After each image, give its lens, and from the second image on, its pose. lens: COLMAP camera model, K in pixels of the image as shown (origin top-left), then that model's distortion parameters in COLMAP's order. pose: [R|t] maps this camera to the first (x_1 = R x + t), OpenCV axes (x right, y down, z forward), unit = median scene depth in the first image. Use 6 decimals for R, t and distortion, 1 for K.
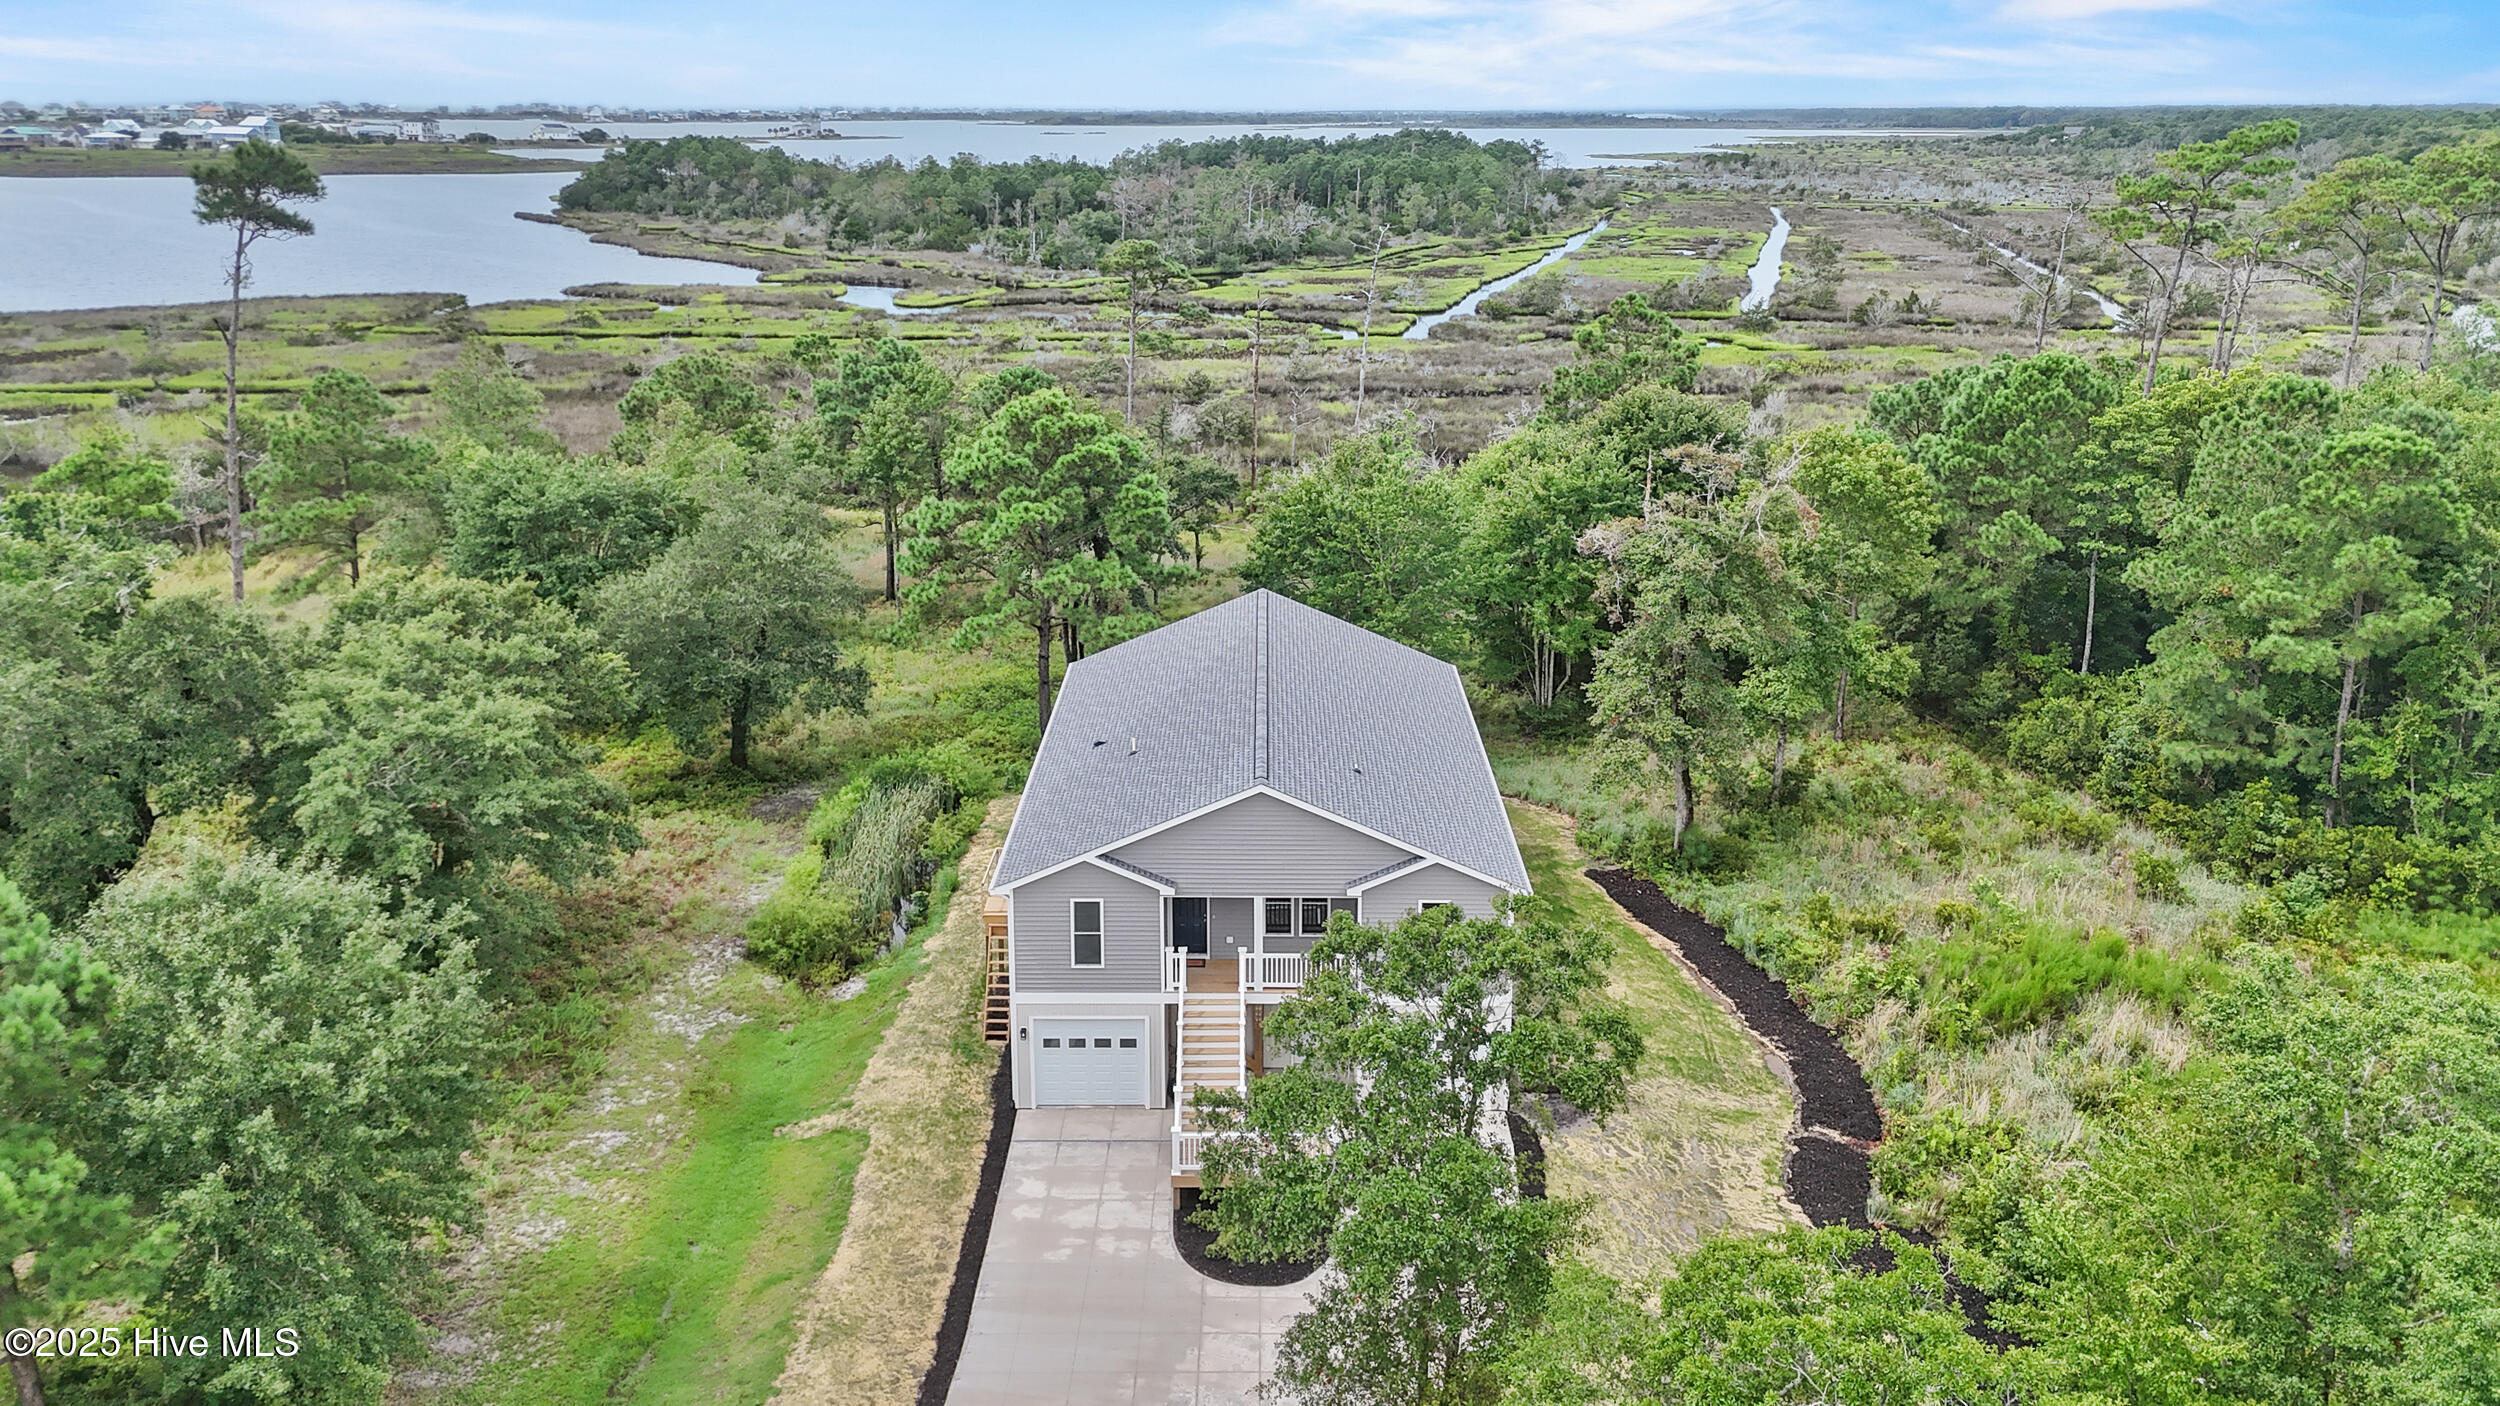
lens RADIAL K [[1927.2, 0, 1212.6], [0, 1927.2, 511.3], [0, 0, 1]] dist [0.030094, 0.000809]
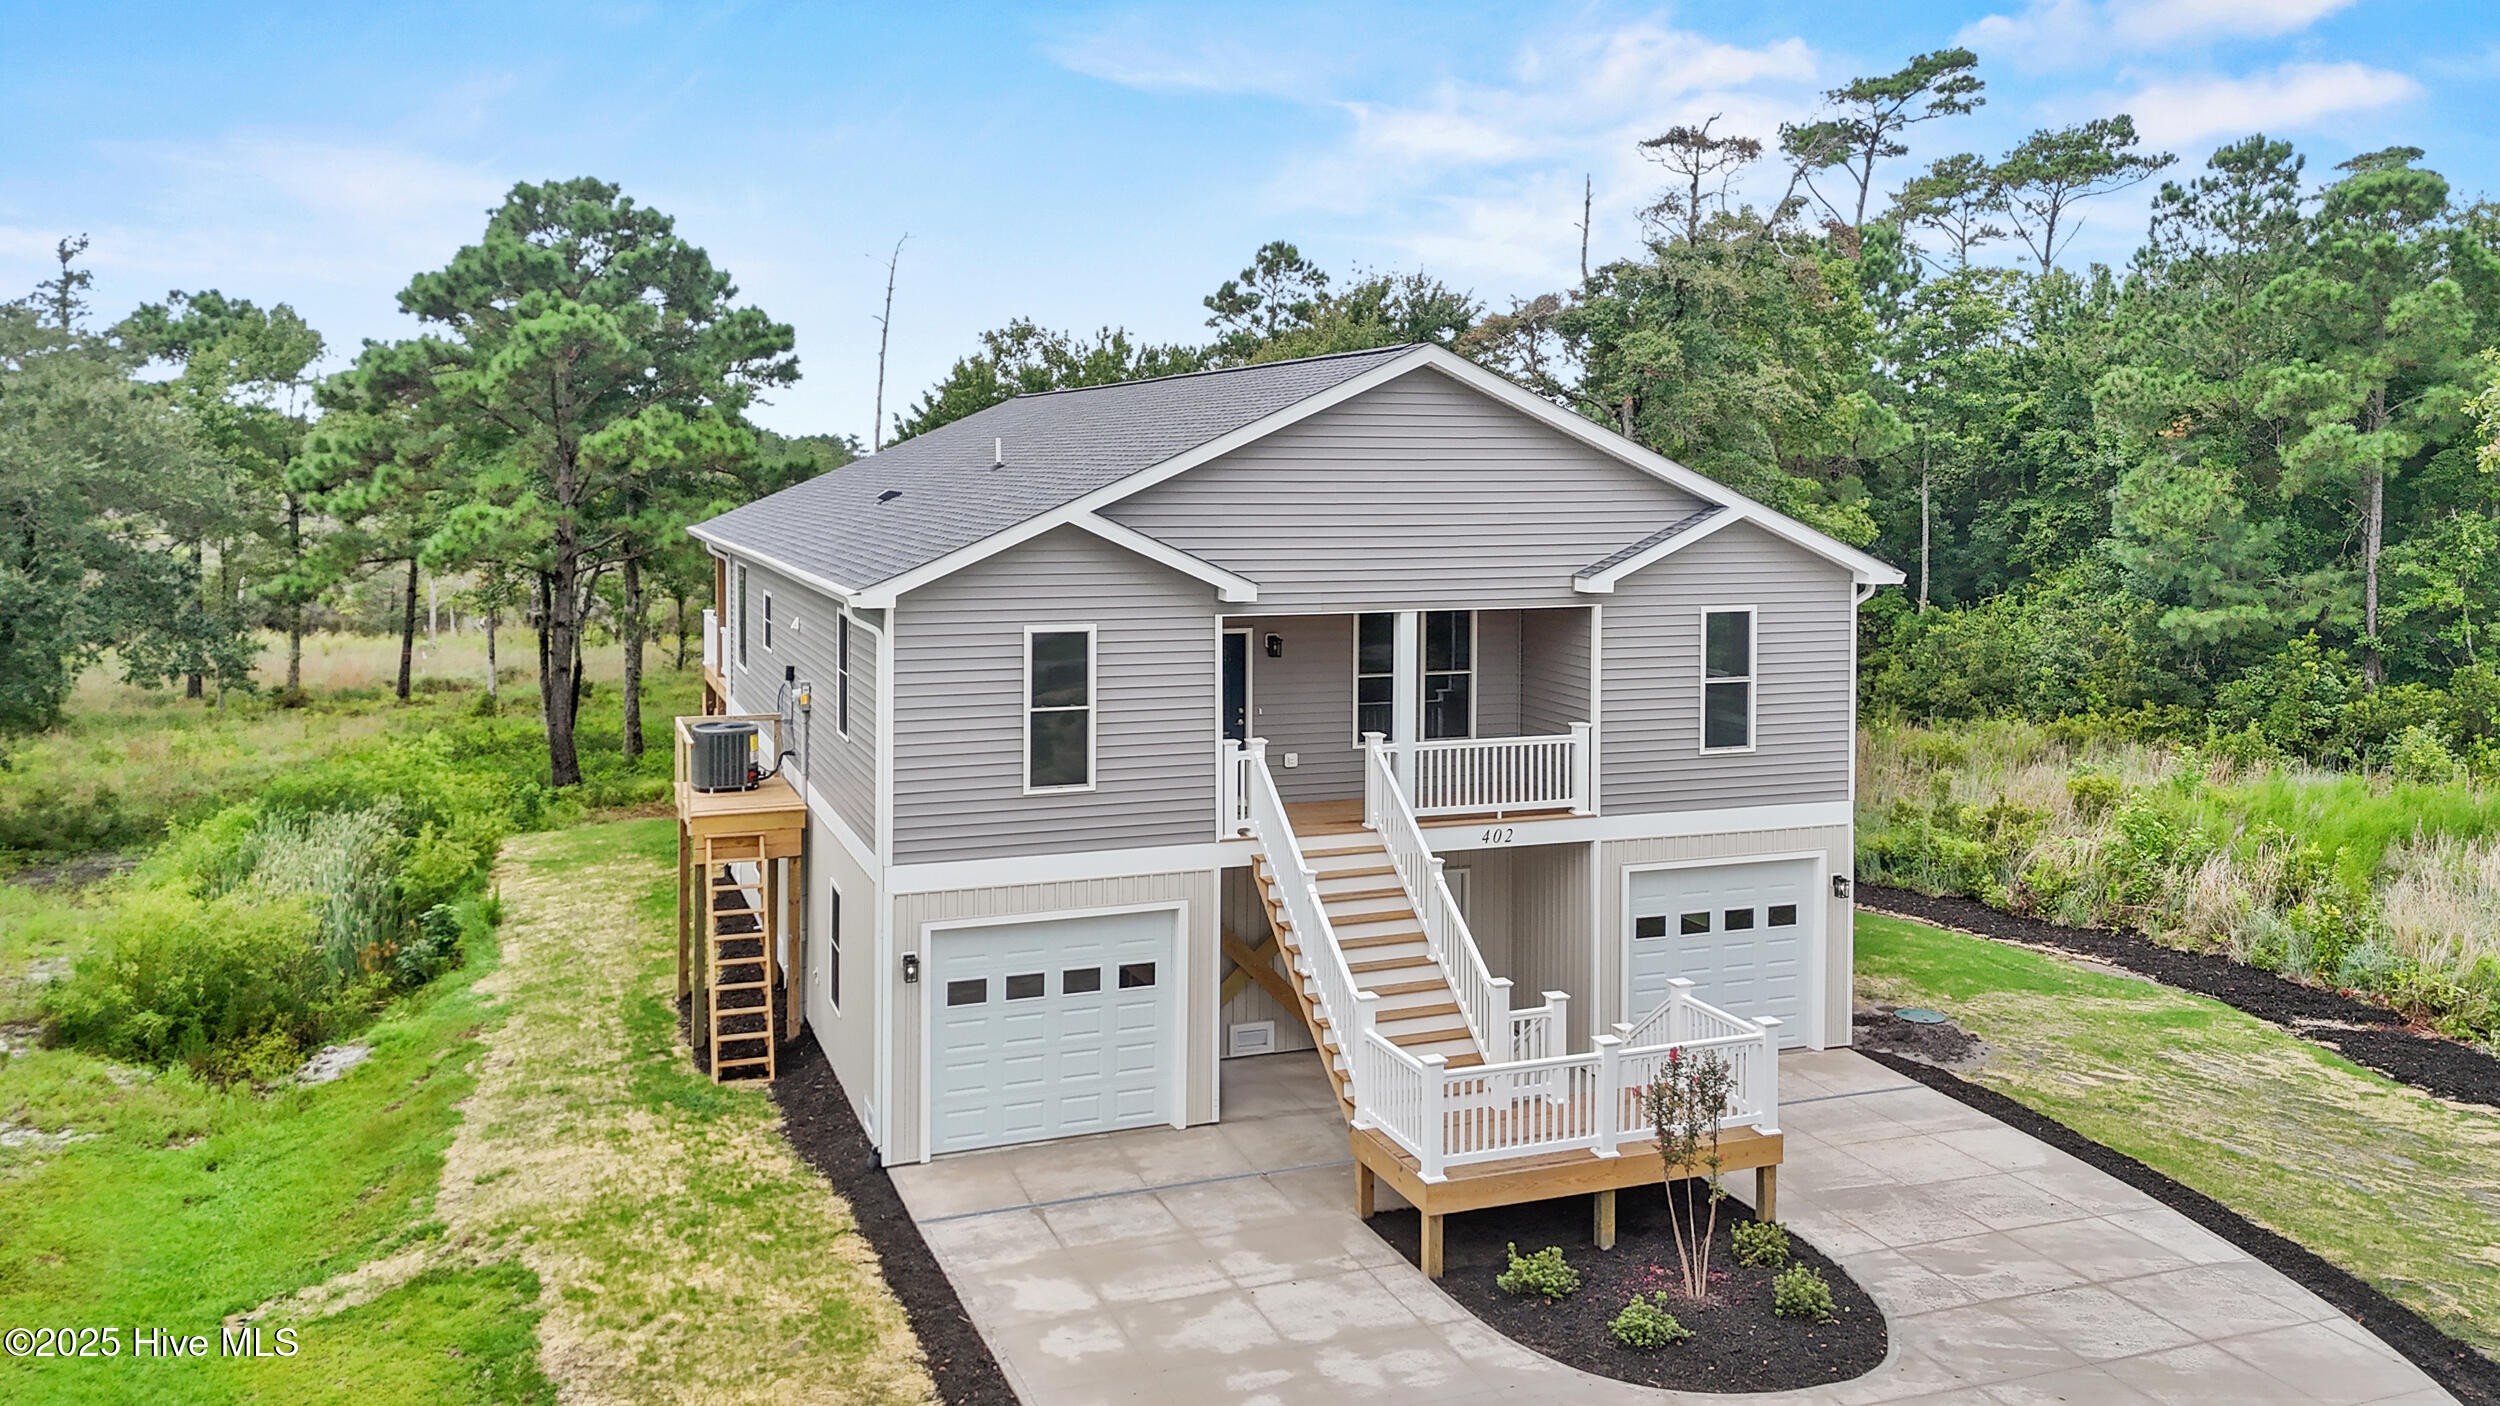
lens RADIAL K [[1927.2, 0, 1212.6], [0, 1927.2, 511.3], [0, 0, 1]] dist [0.030094, 0.000809]
pose [[0.929580, -0.000423, 0.368620, -0.192543], [0.068603, 0.982727, -0.171873, 0.250467], [-0.362180, 0.185058, 0.913553, 0.575141]]
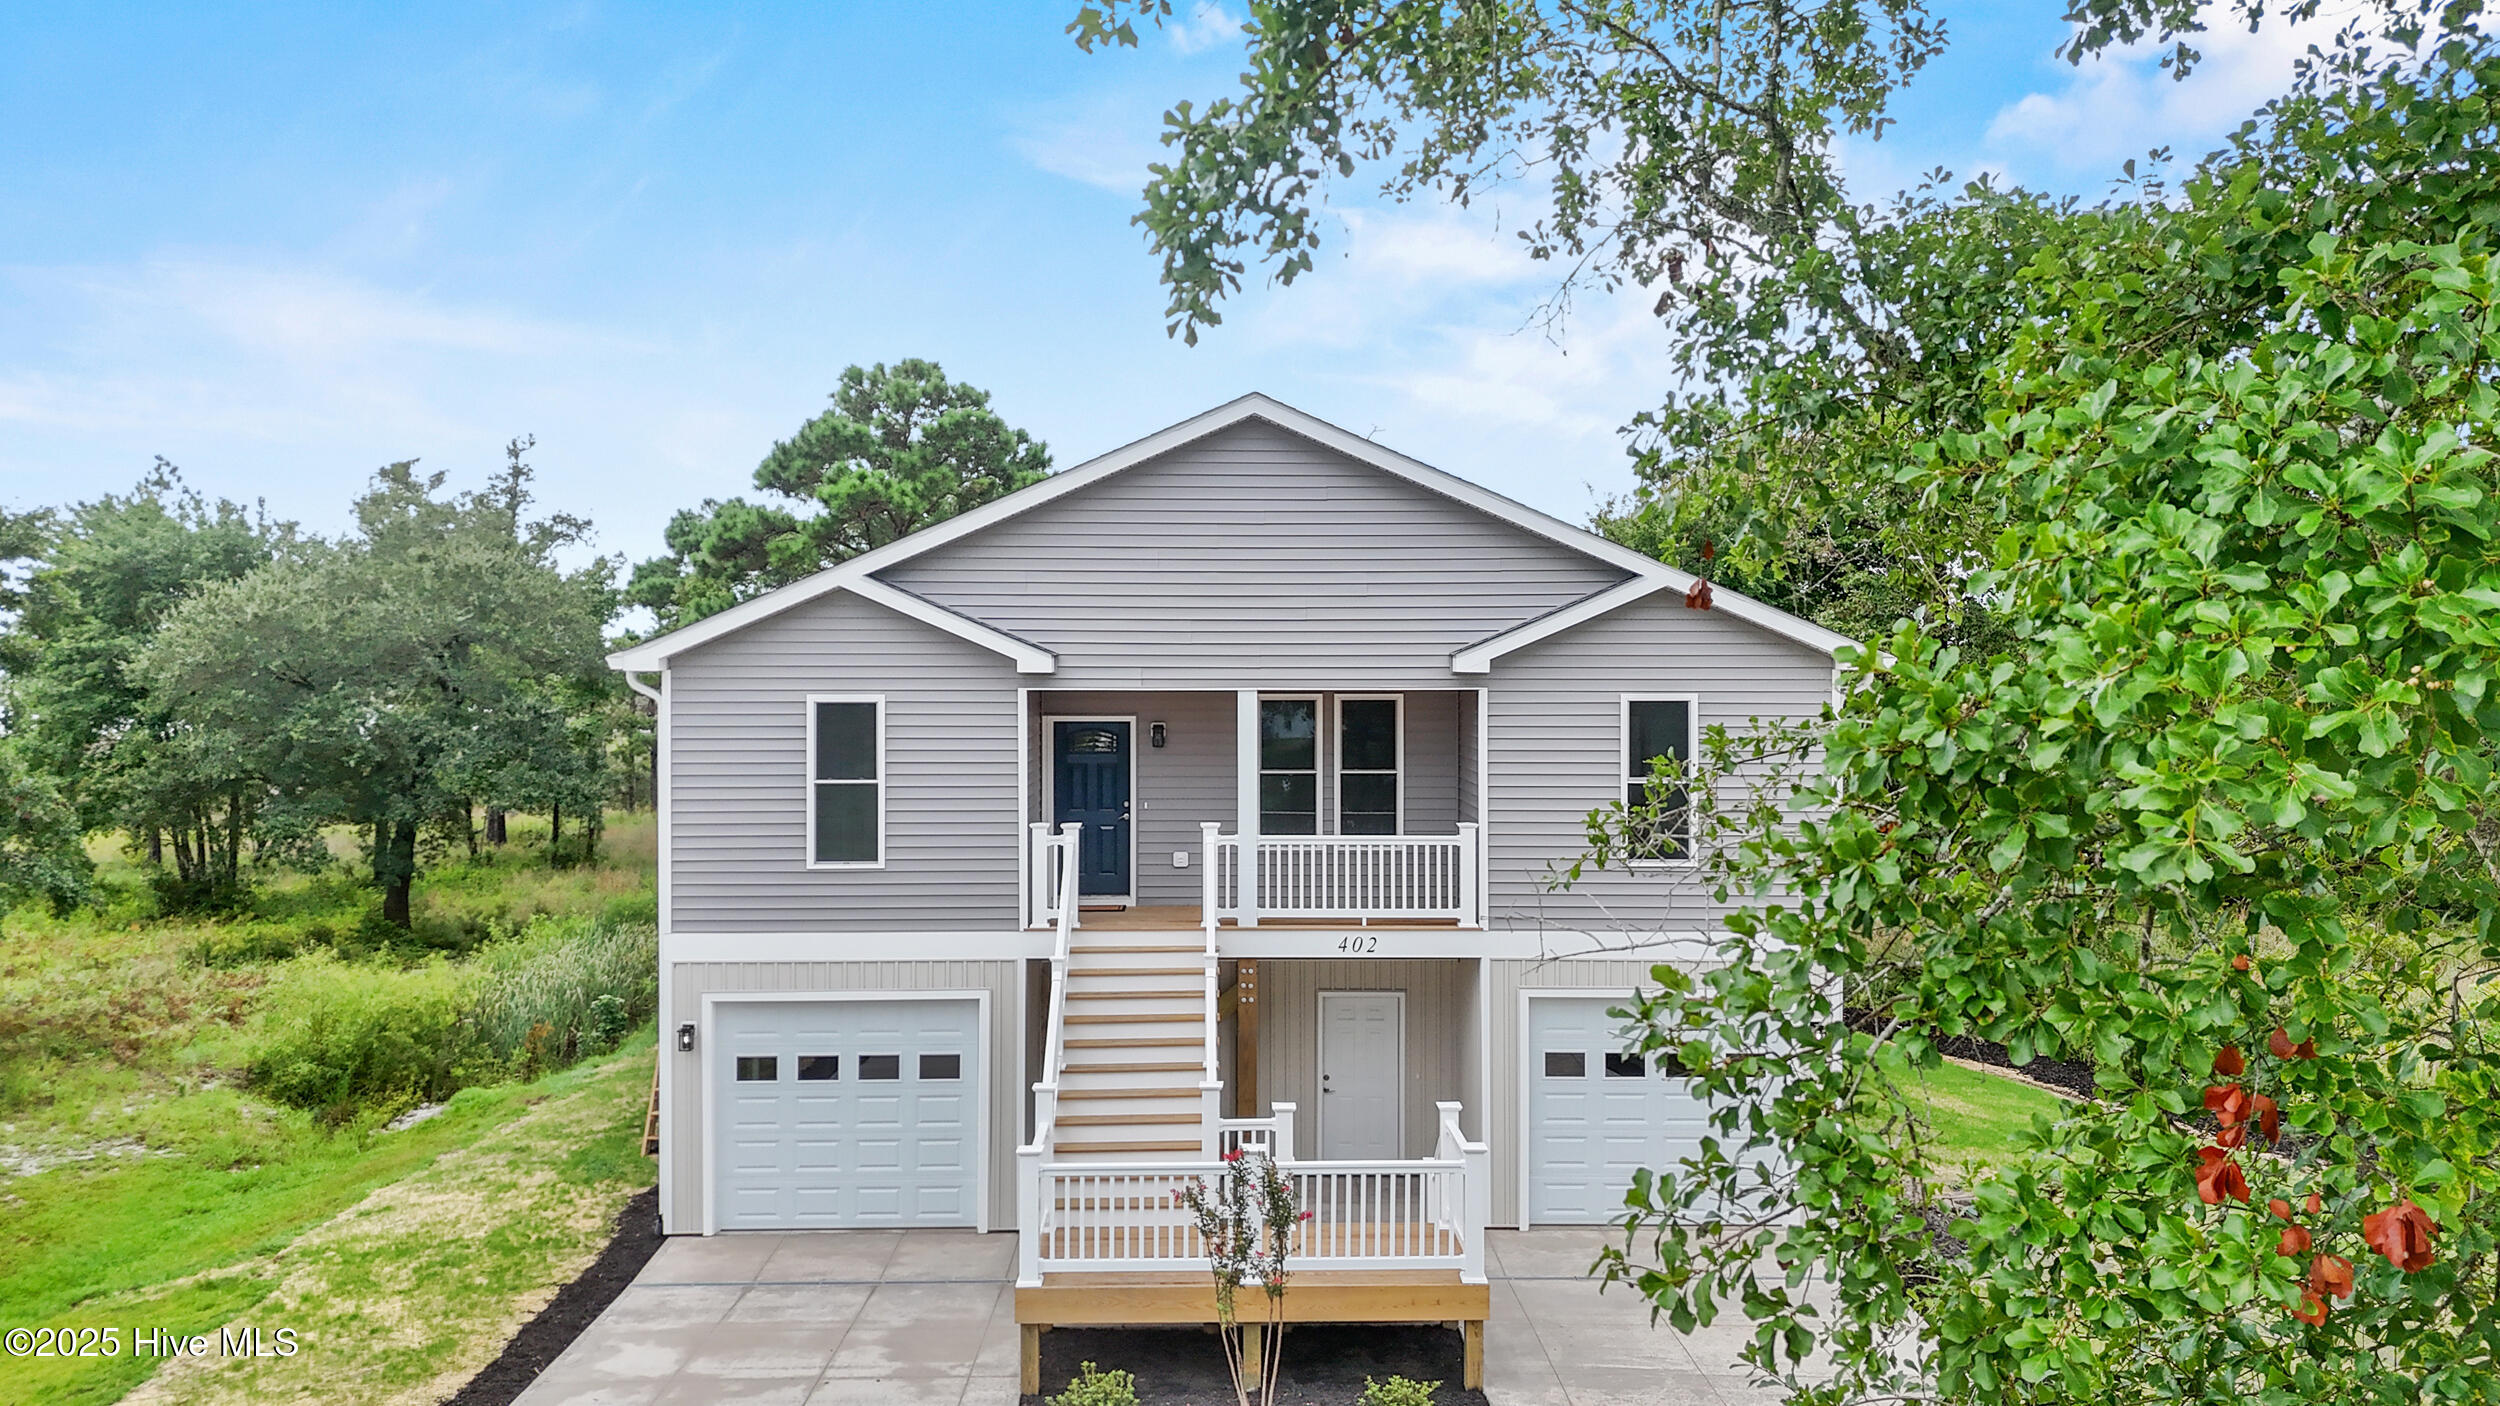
lens RADIAL K [[1850.5, 0, 1250.0], [0, 1850.5, 703.0], [0, 0, 1]] dist [0.000122, -0.002444]
pose [[0.998682, 0.005596, 0.051020, 0.002956], [0.004749, 0.979703, -0.200400, 0.281538], [-0.051105, 0.200378, 0.978385, 0.590867]]
